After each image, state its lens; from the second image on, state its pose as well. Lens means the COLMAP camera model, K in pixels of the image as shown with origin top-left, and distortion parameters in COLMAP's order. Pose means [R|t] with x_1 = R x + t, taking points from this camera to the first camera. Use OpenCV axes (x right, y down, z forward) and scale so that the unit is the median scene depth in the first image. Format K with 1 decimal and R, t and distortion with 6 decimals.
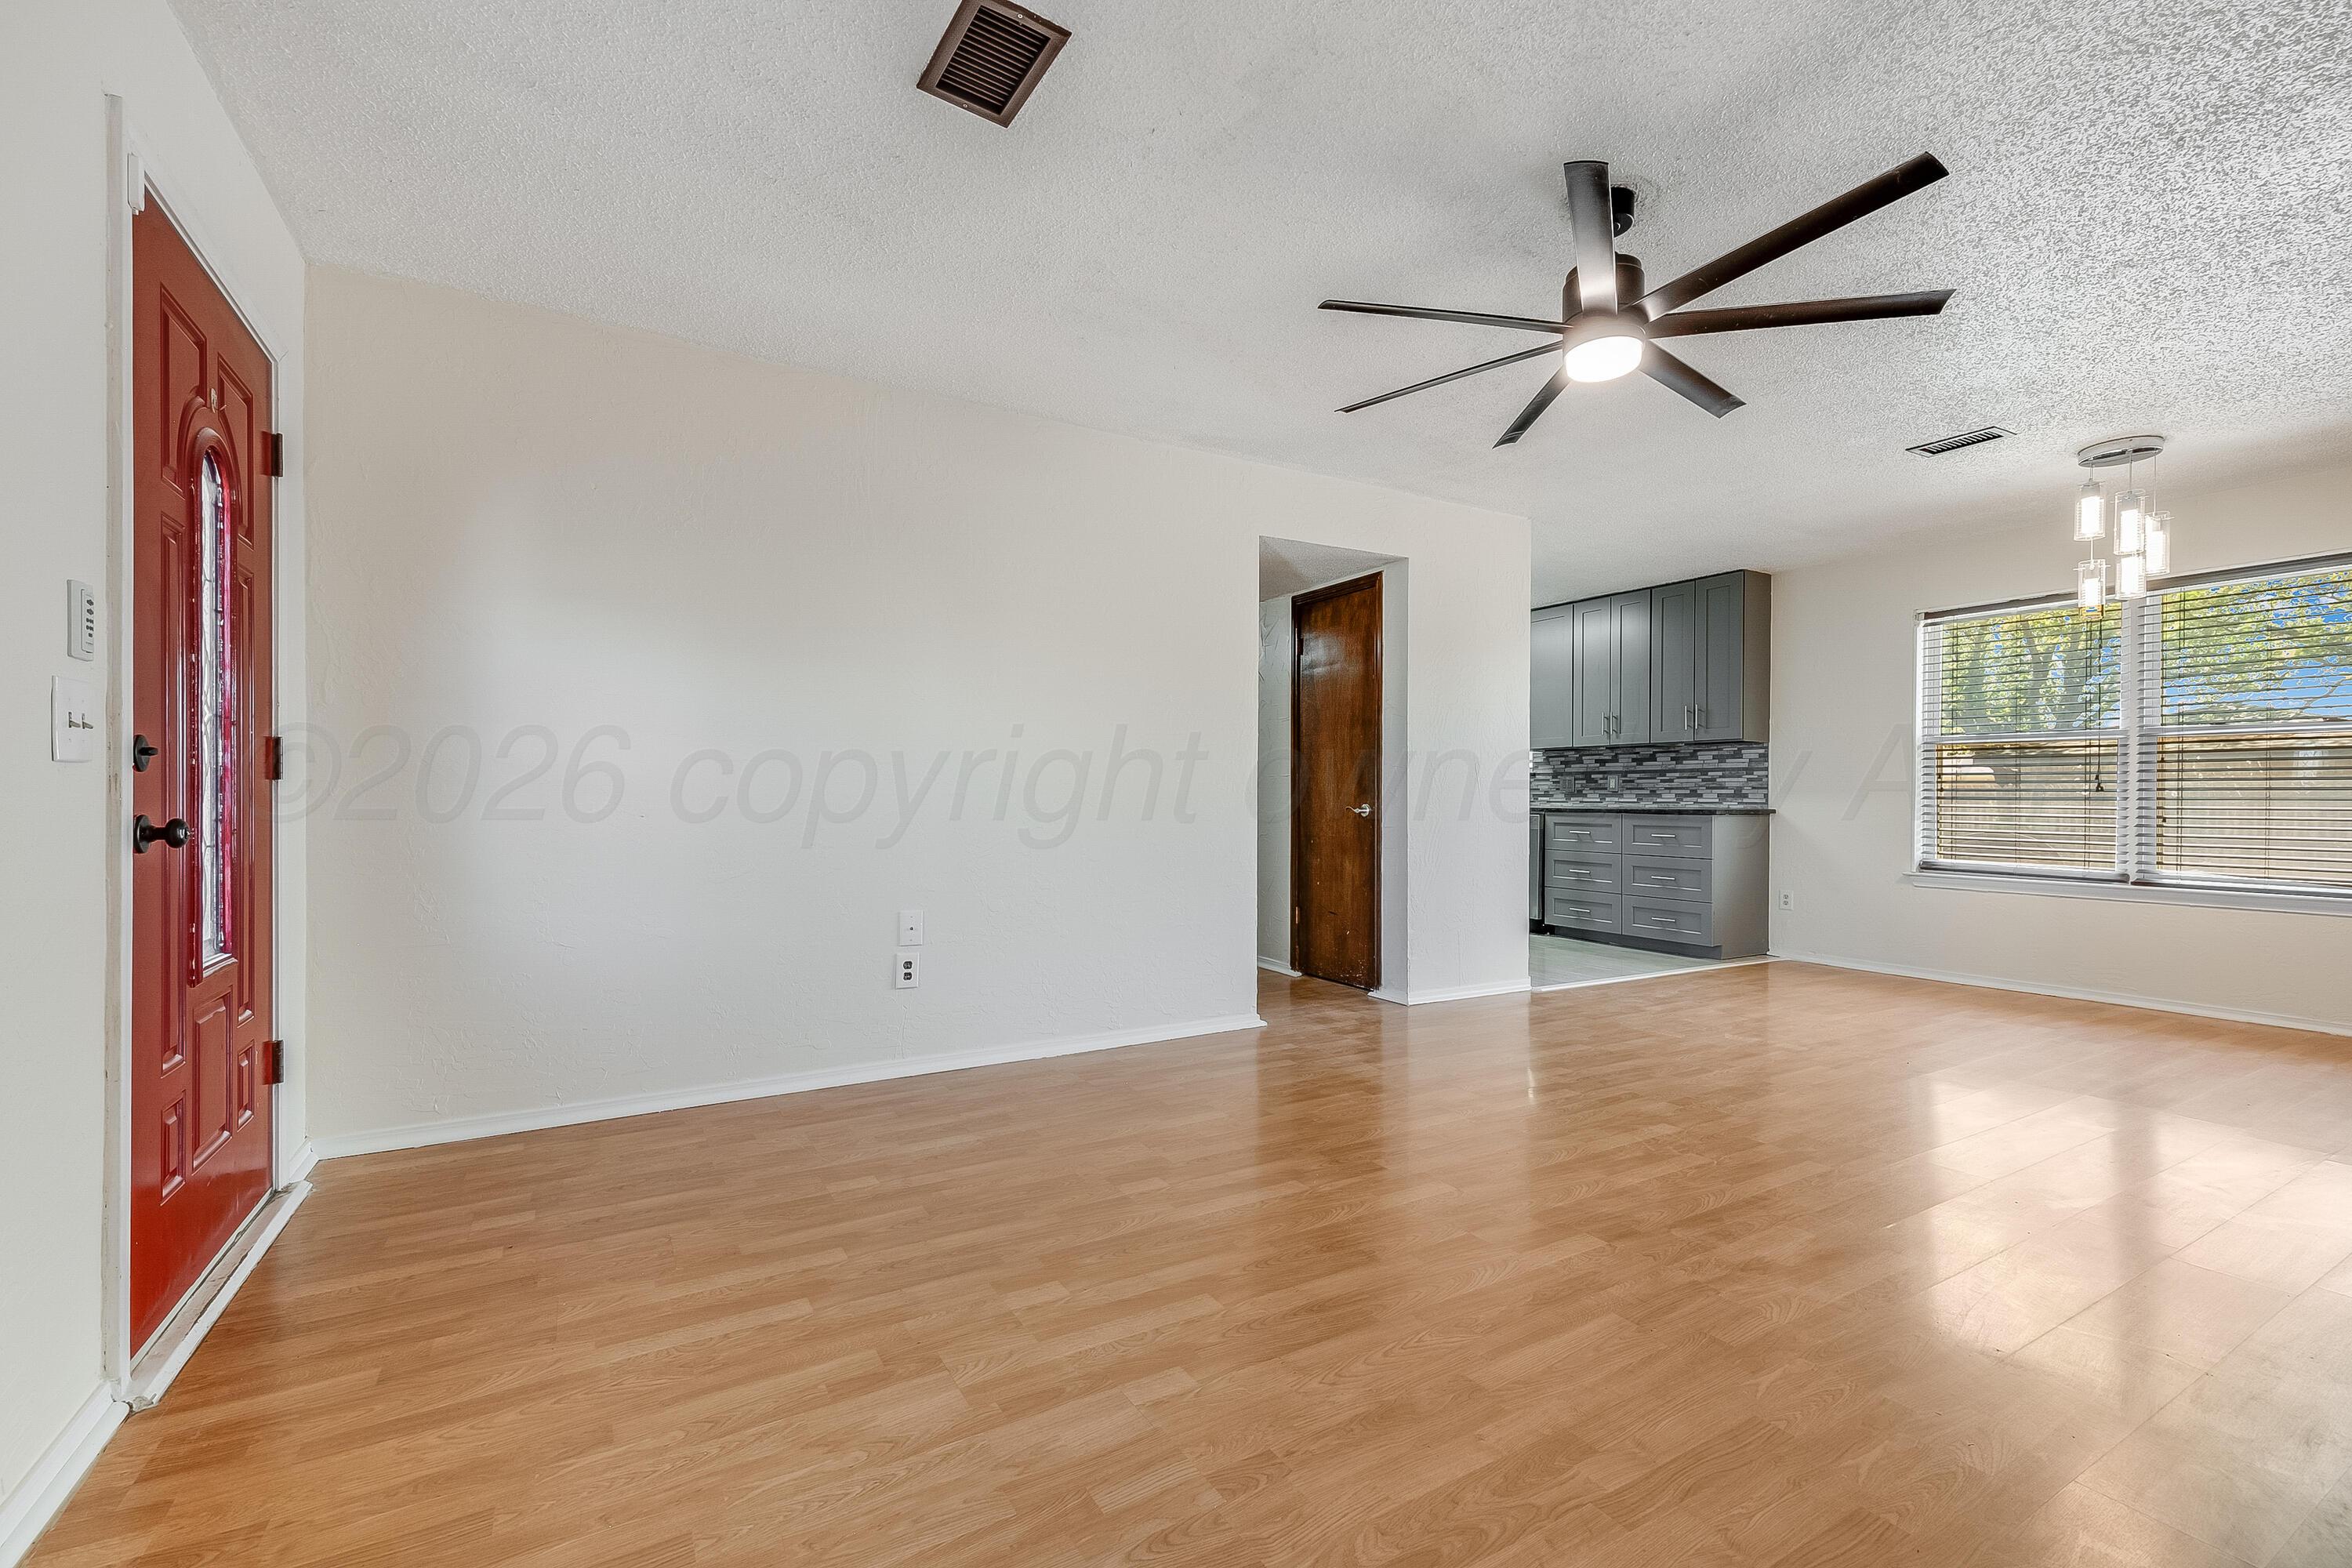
lens RADIAL K [[988.9, 0, 1167.9], [0, 988.9, 794.4], [0, 0, 1]] dist [0.015273, -0.004303]
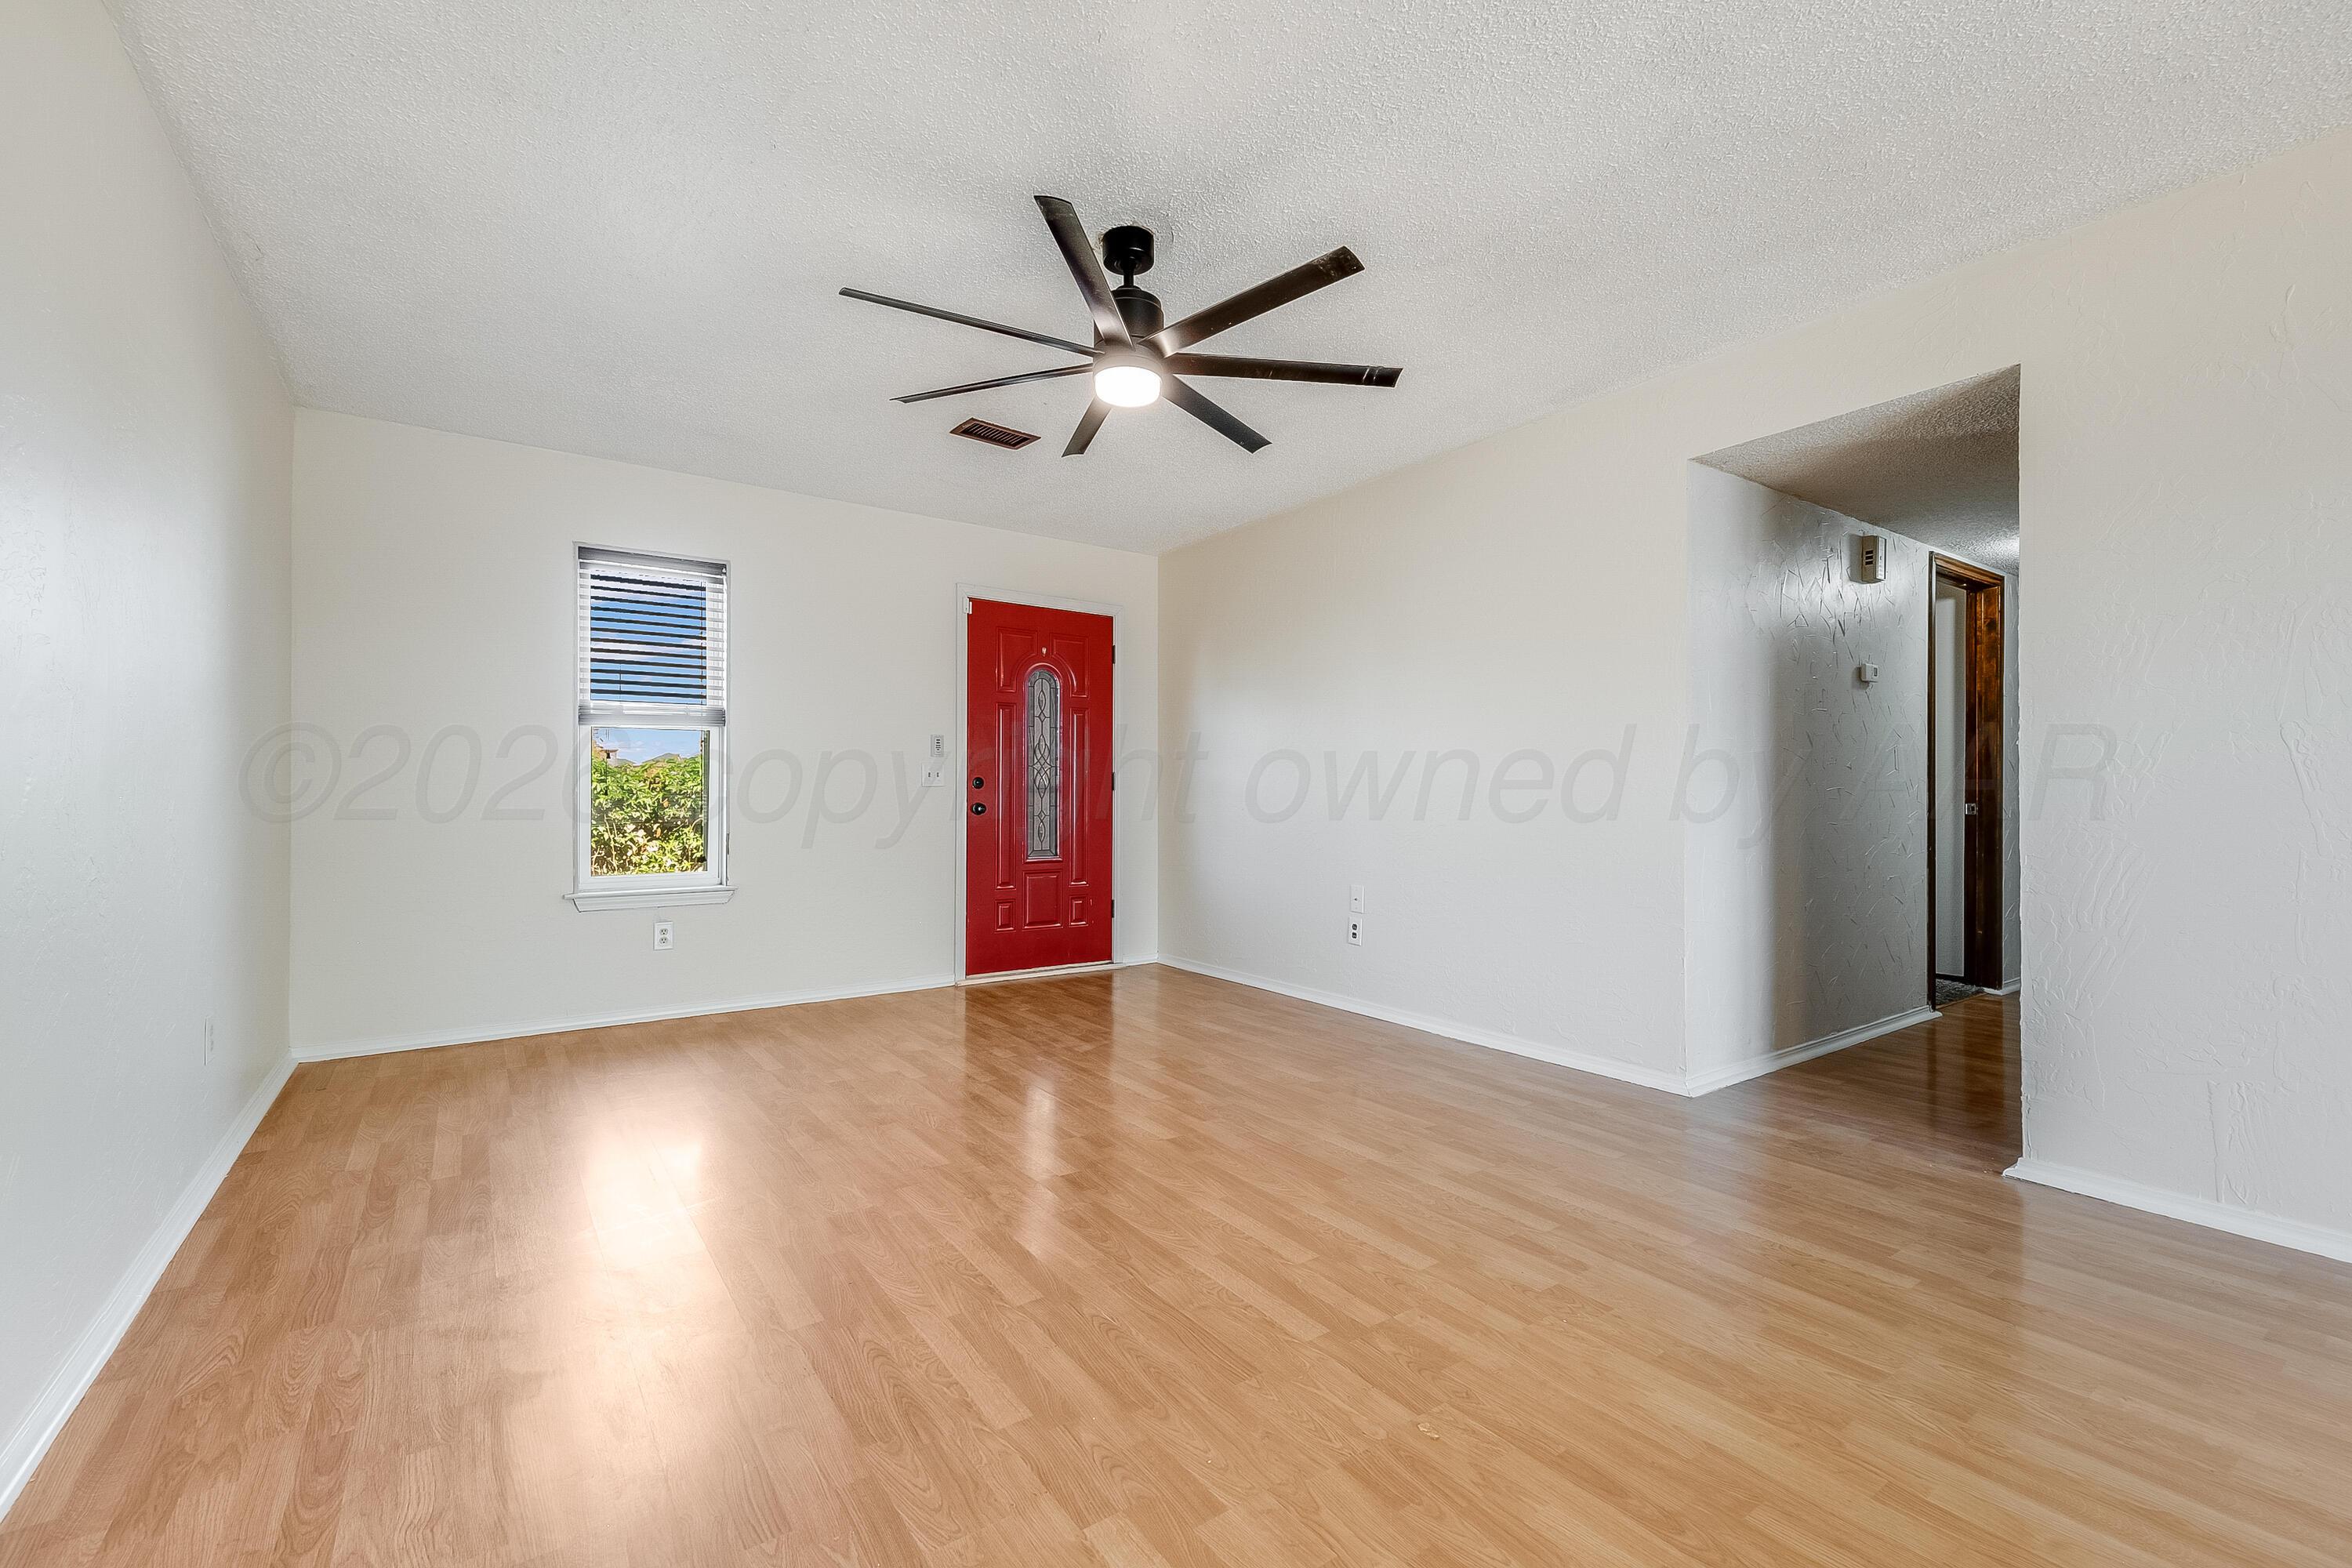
lens RADIAL K [[988.9, 0, 1167.2], [0, 988.9, 780.6], [0, 0, 1]] dist [0.015273, -0.004303]
pose [[0.082646, -0.021358, -0.996350, 0.628558], [-0.003015, 0.999760, -0.021682, 0.005301], [0.996574, 0.004796, 0.082562, 0.399125]]
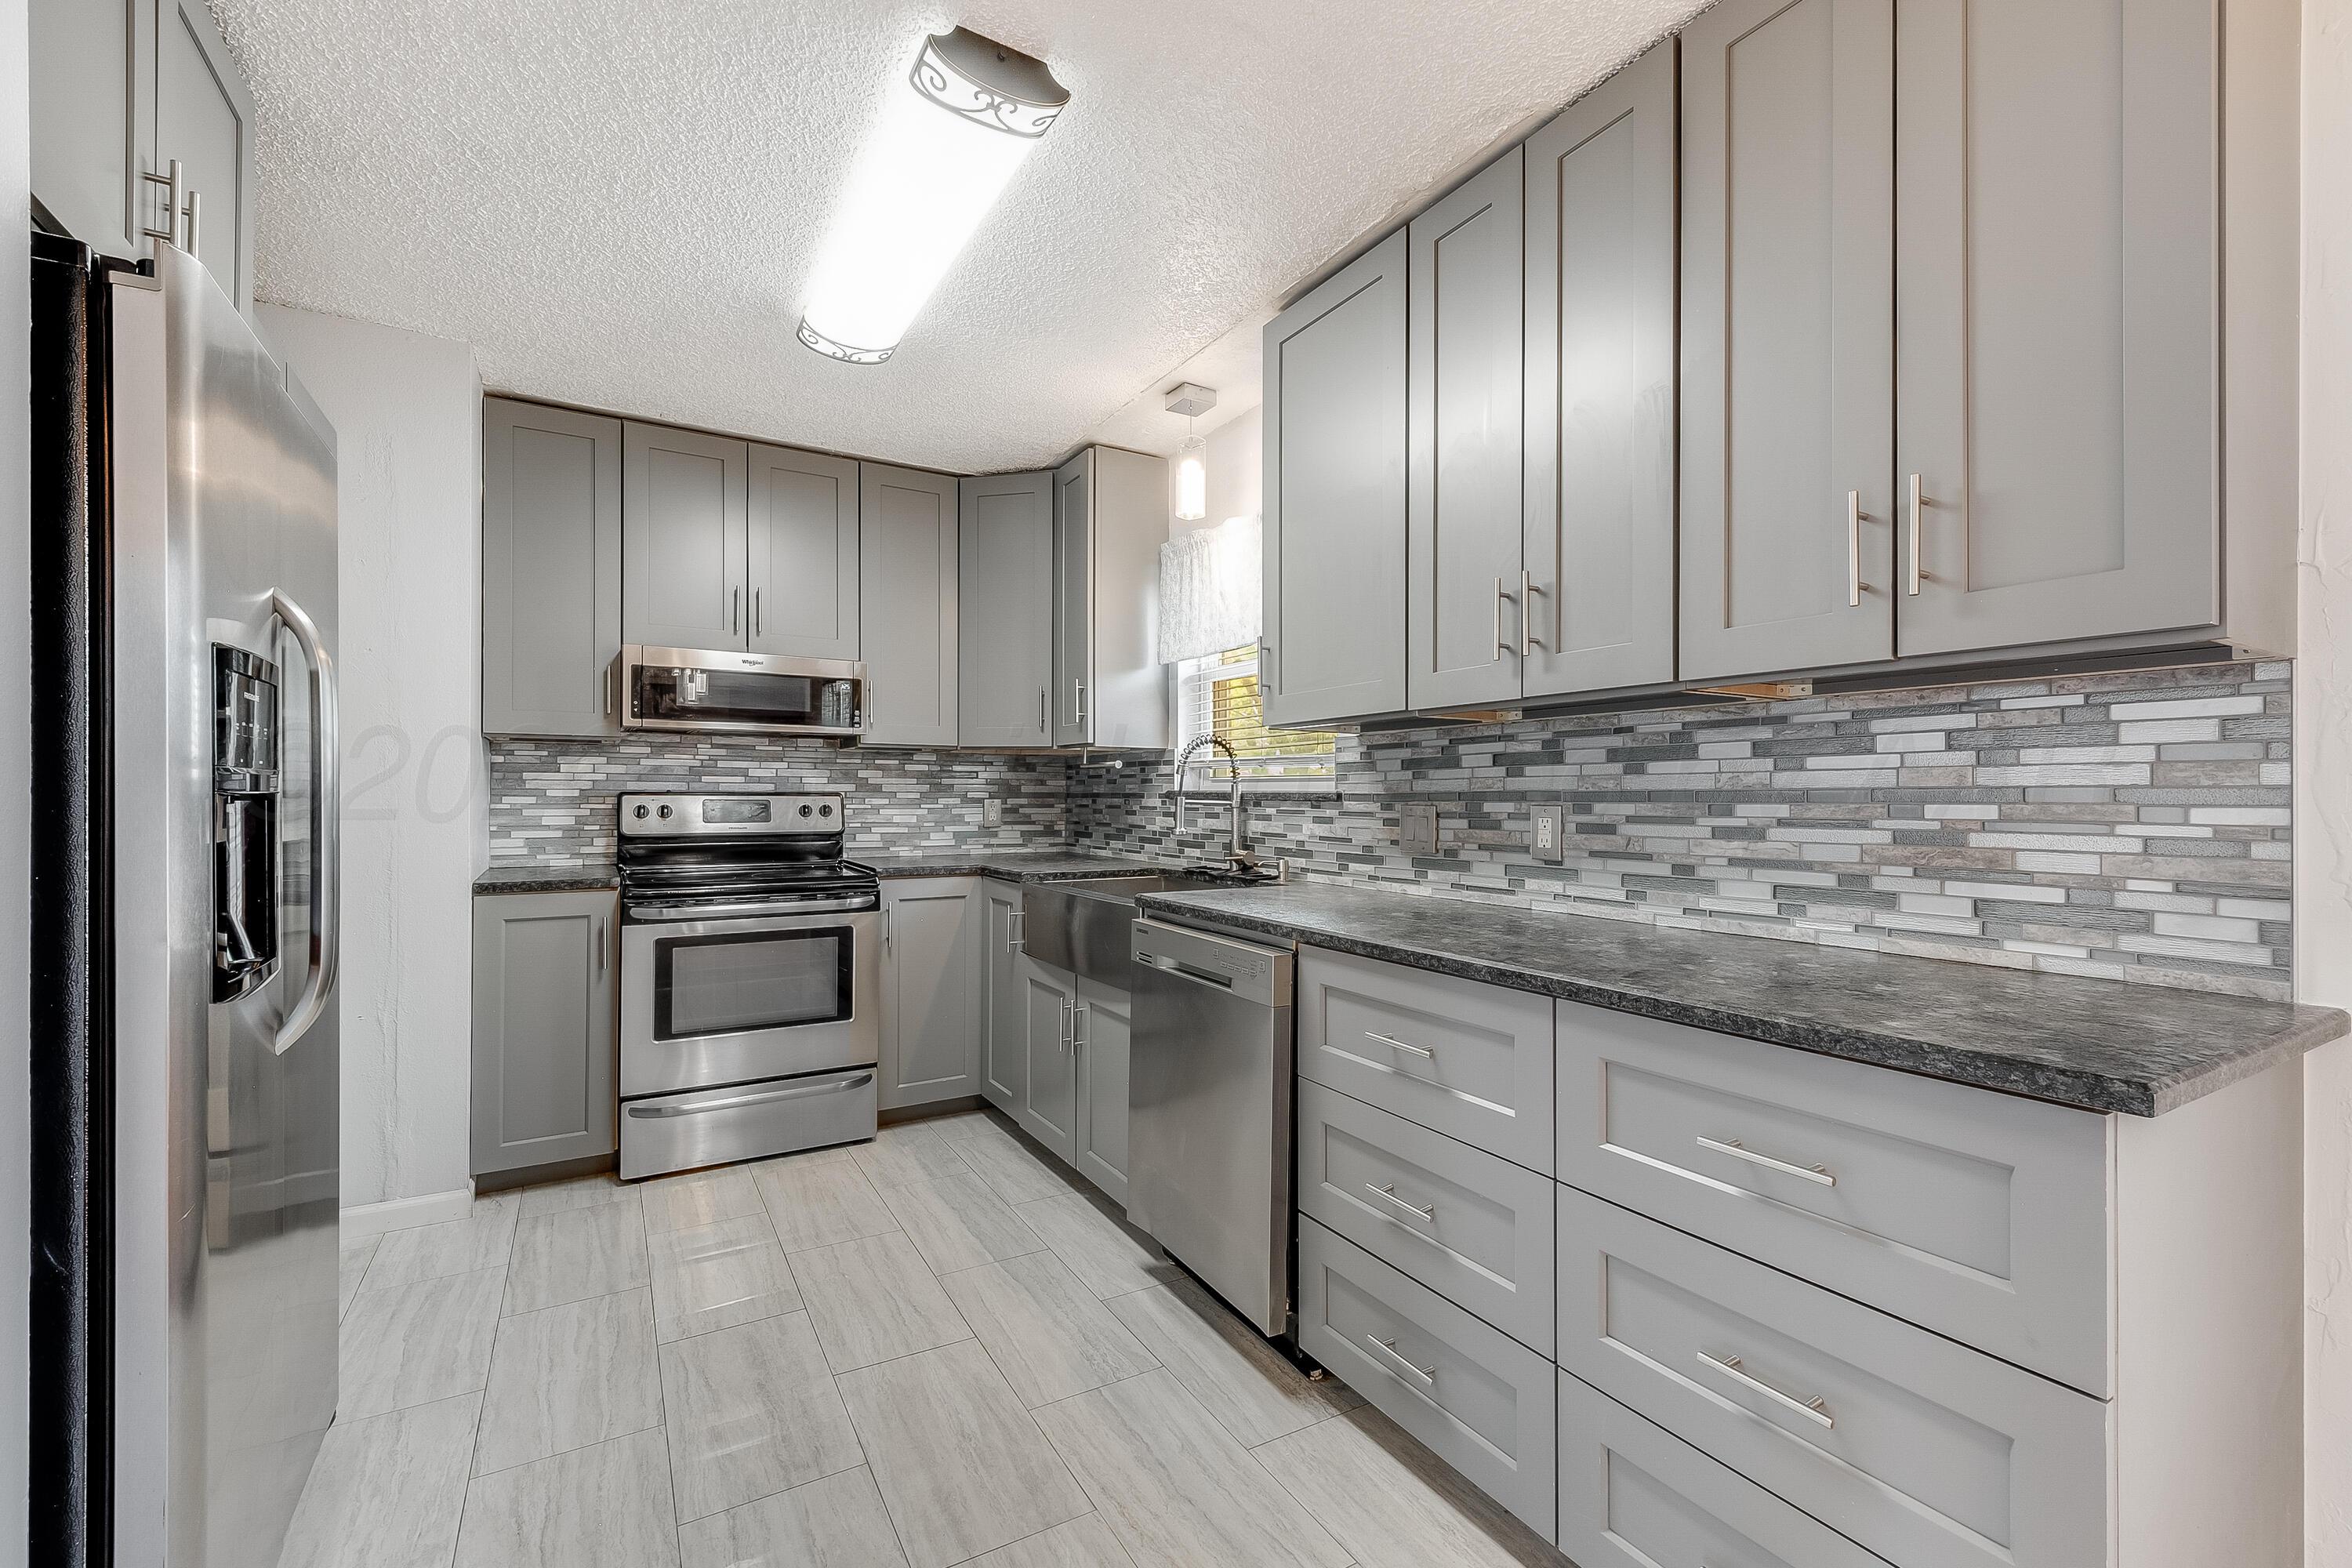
lens RADIAL K [[988.9, 0, 1172.2], [0, 988.9, 801.9], [0, 0, 1]] dist [0.015273, -0.004303]
pose [[0.999992, -0.001959, 0.003572, 0.429611], [0.001939, 0.999982, 0.005609, -0.028877], [-0.003583, -0.005602, 0.999978, 0.899712]]
